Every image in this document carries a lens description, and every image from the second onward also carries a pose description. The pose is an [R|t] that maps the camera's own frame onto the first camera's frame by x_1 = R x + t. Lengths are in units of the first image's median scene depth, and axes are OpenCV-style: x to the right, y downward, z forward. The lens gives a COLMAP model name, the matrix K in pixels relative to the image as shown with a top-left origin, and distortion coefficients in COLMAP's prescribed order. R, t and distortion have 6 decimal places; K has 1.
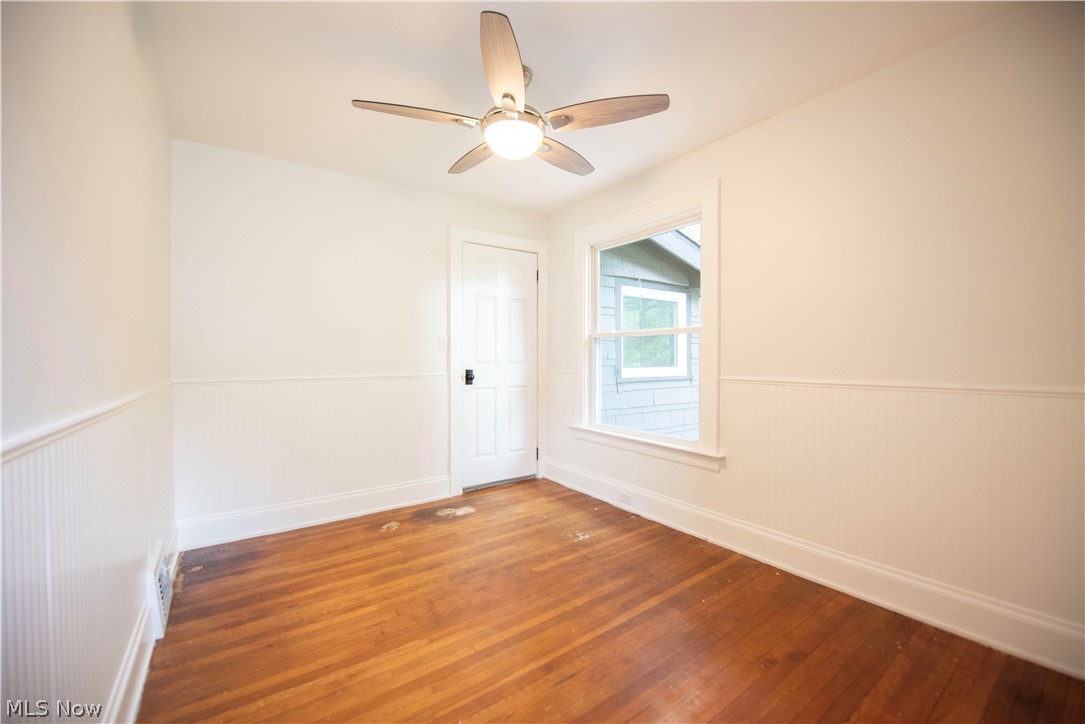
lens RADIAL K [[436.8, 0, 541.0], [0, 436.8, 357.6], [0, 0, 1]] dist [-0.017857, -0.000827]
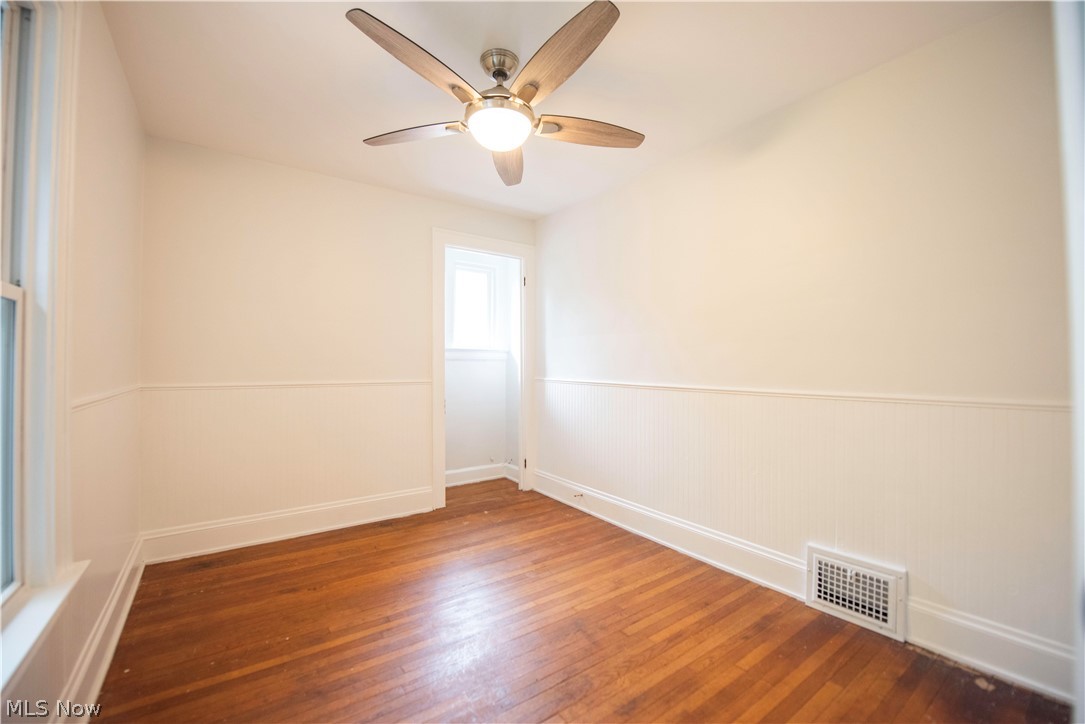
lens RADIAL K [[436.8, 0, 541.0], [0, 436.8, 357.6], [0, 0, 1]] dist [-0.017857, -0.000827]
pose [[-0.999968, 0.001791, -0.007753, -0.140674], [0.001938, 0.999818, -0.018988, 0.003384], [0.007718, -0.019002, -0.999790, 1.922418]]
